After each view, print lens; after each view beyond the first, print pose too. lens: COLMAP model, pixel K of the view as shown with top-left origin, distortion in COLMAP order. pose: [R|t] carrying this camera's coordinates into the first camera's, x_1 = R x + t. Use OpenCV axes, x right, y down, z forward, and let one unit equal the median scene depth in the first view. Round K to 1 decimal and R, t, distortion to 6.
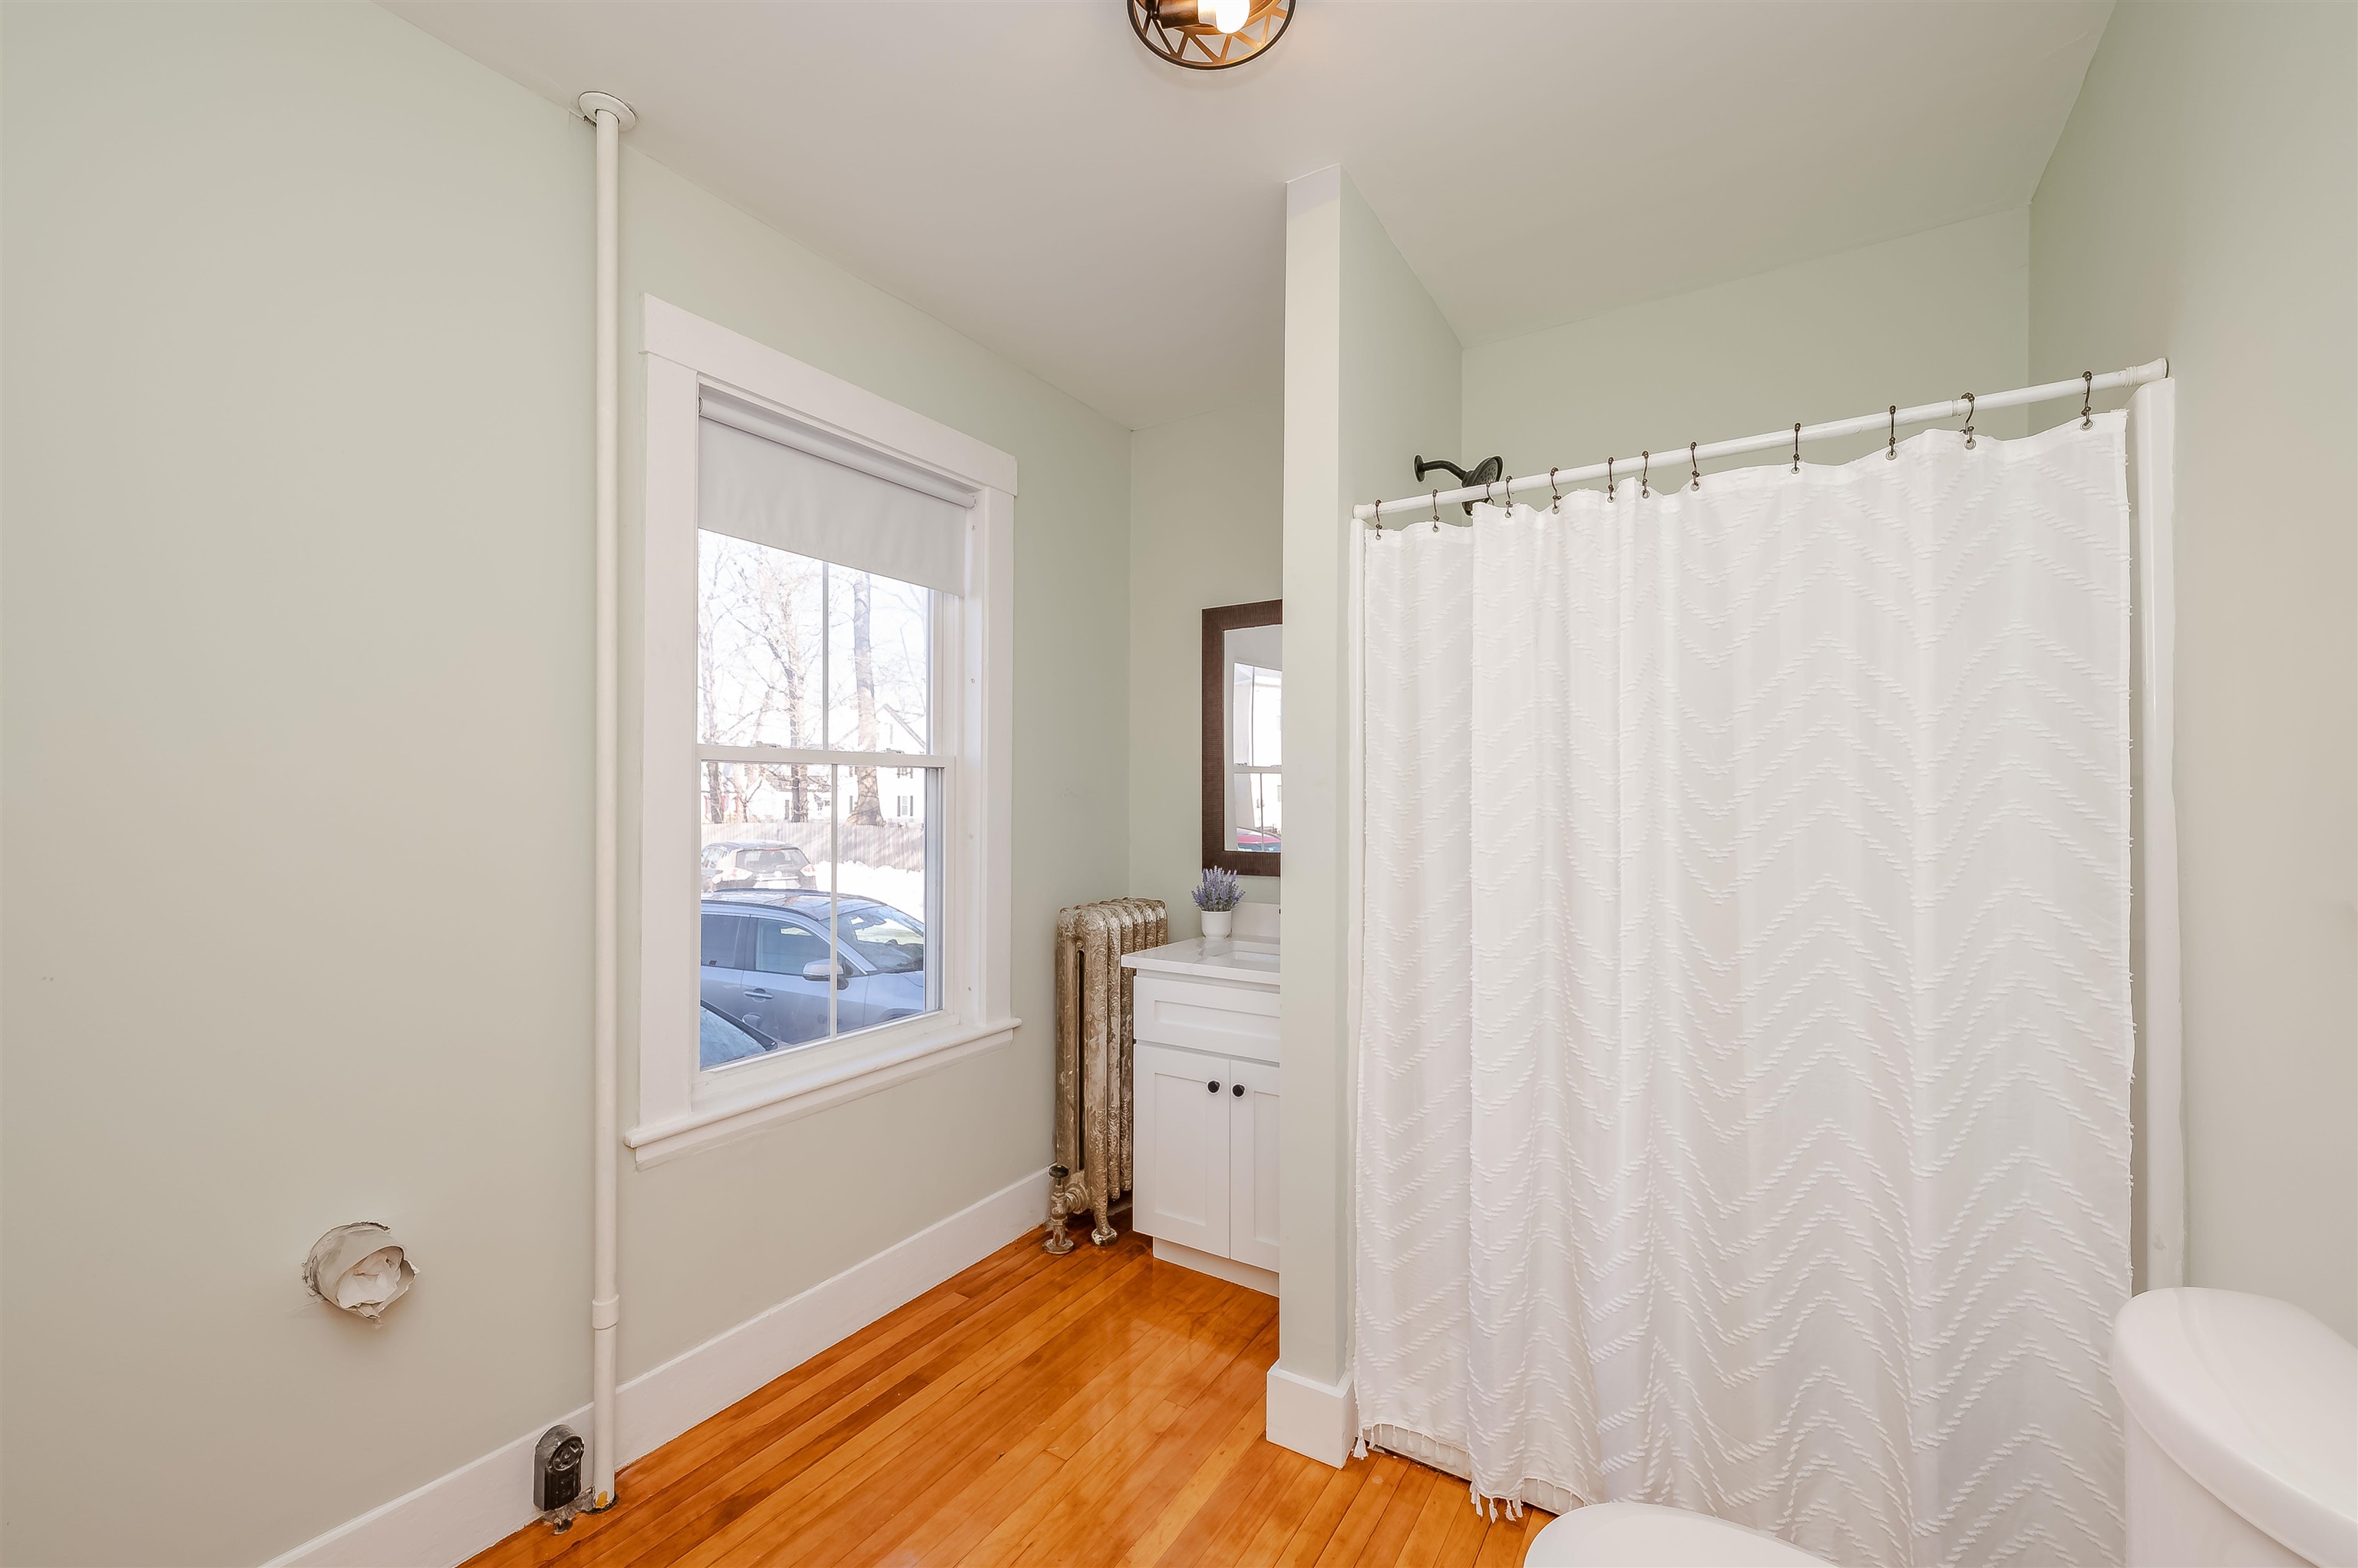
lens RADIAL K [[934.4, 0, 1169.0], [0, 934.4, 785.3], [0, 0, 1]] dist [0.000353, -0.000116]
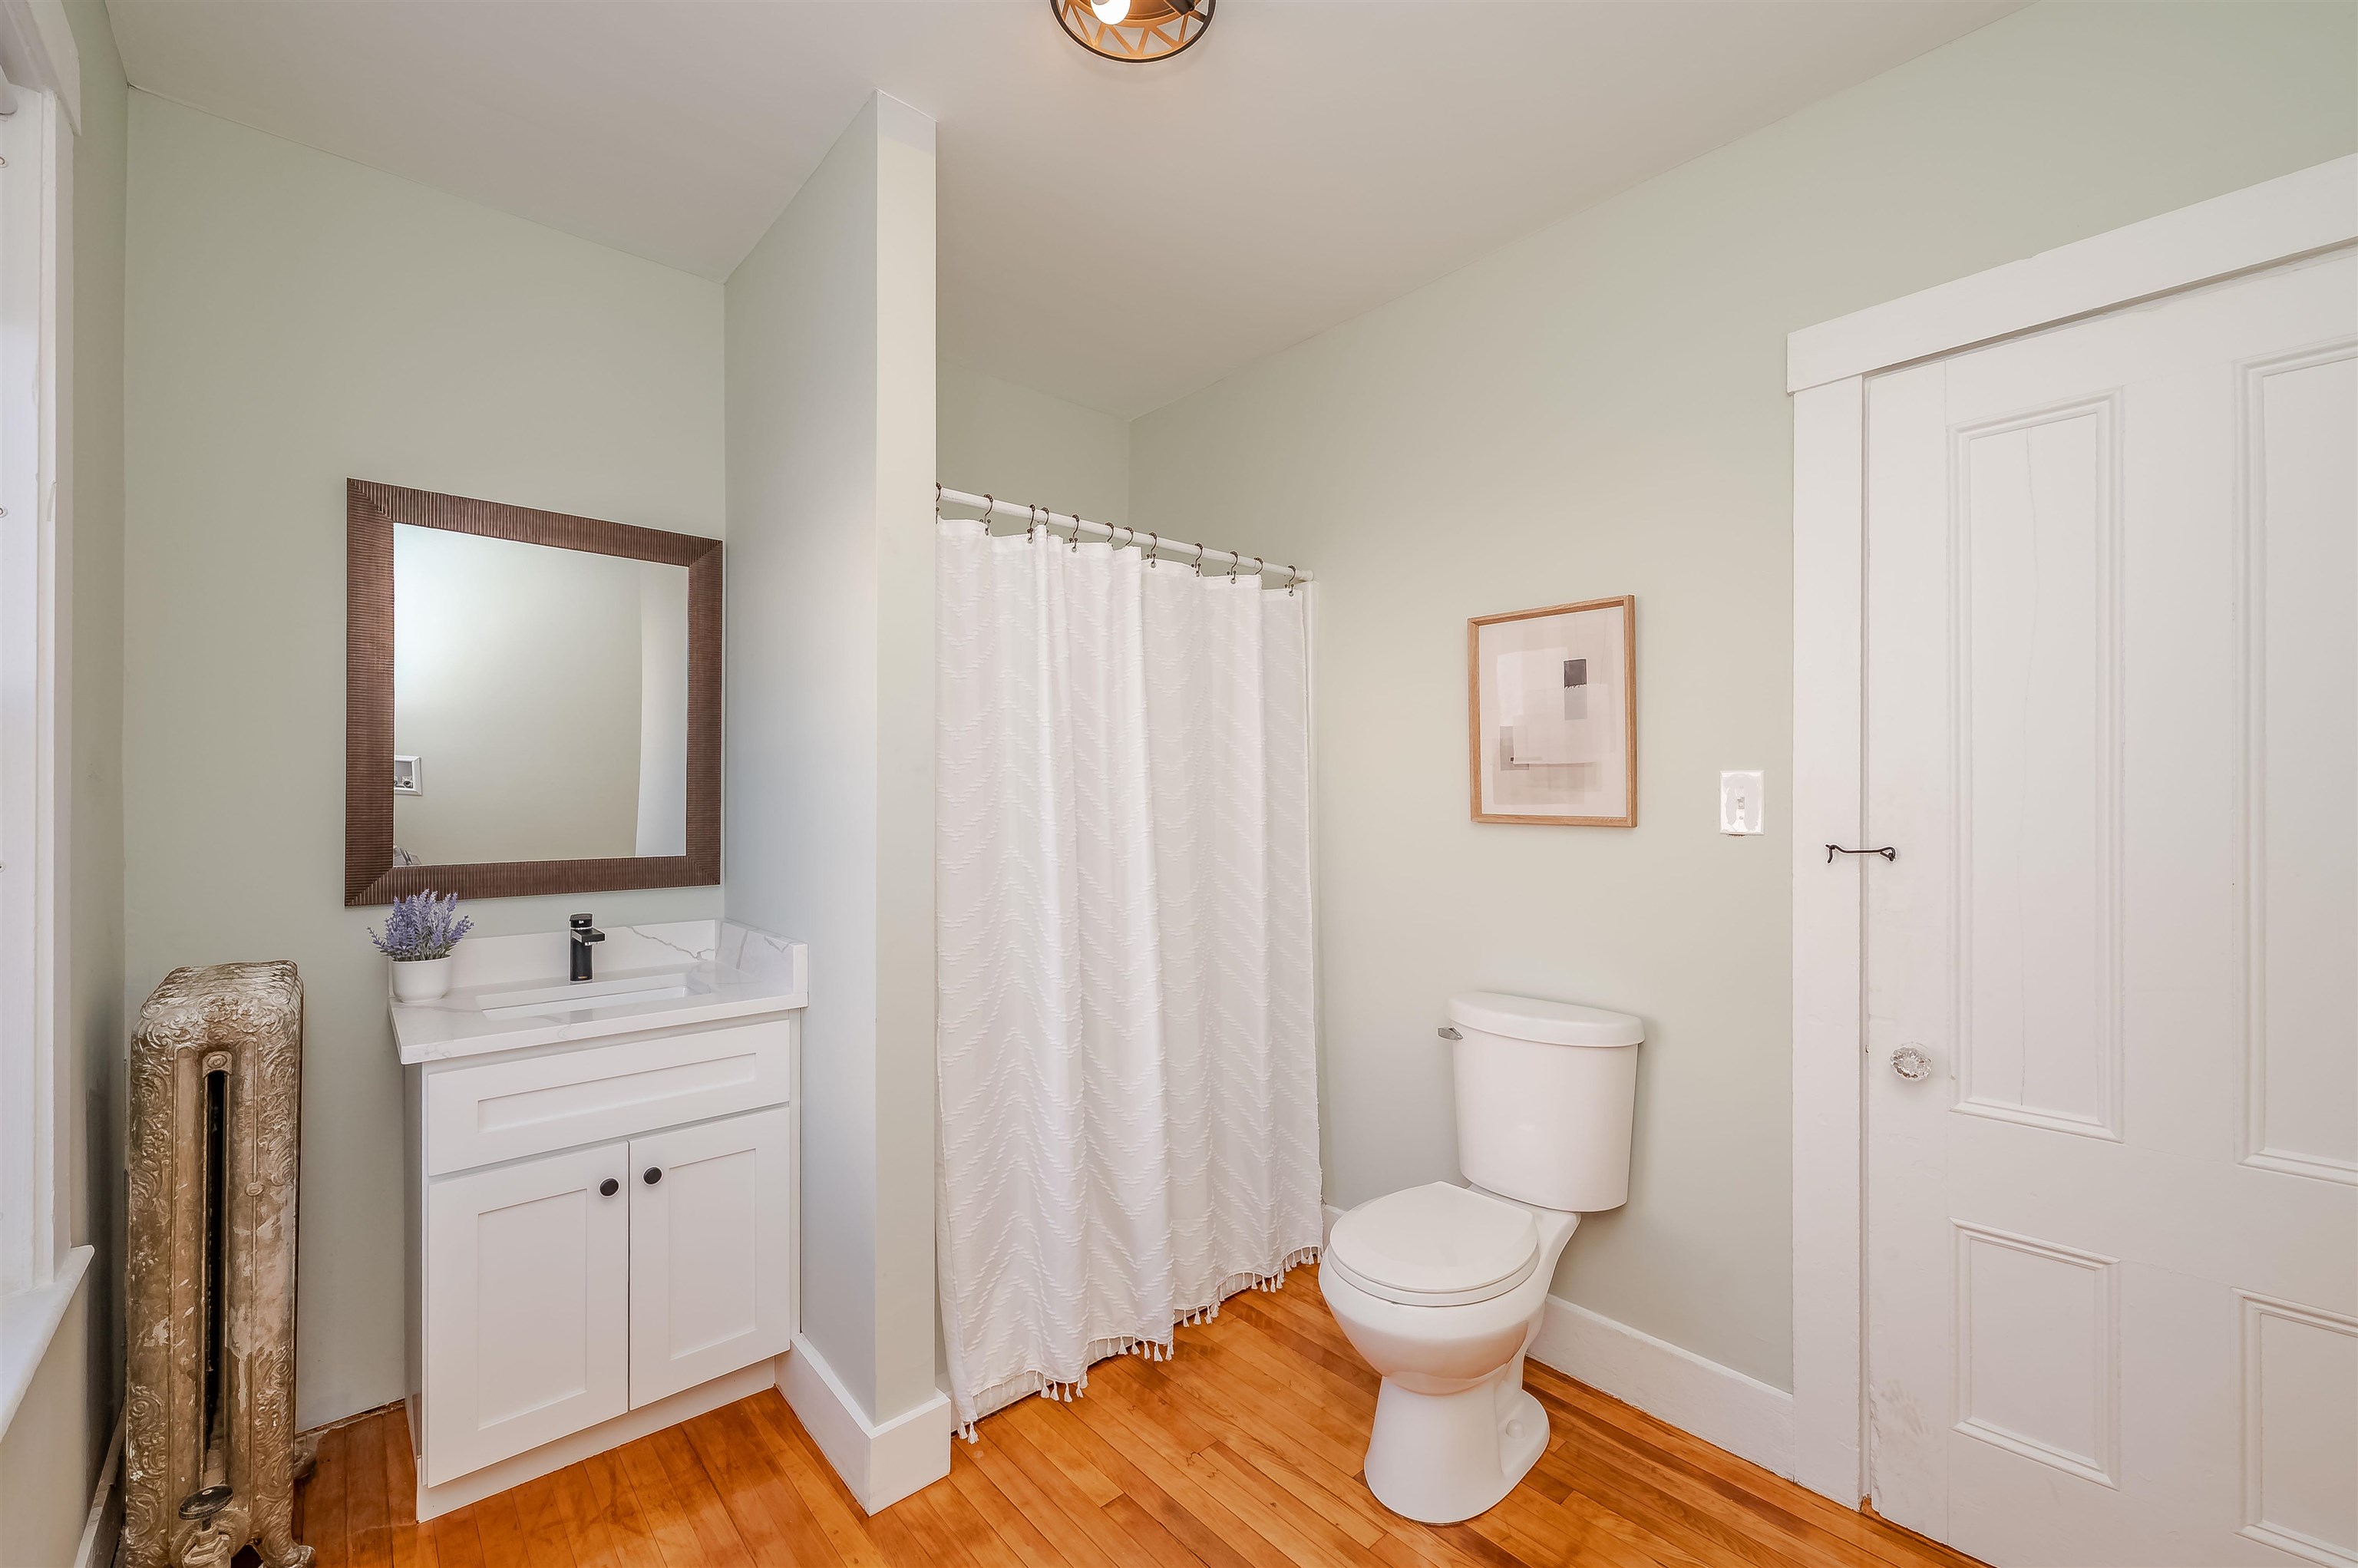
lens RADIAL K [[969.3, 0, 1176.3], [0, 969.3, 787.1], [0, 0, 1]] dist [0.000820, 0.000132]
pose [[0.270285, 0.003658, 0.962773, -0.709206], [-0.018225, 0.999833, 0.001318, 0.008766], [-0.962608, -0.017903, 0.270306, 0.496047]]
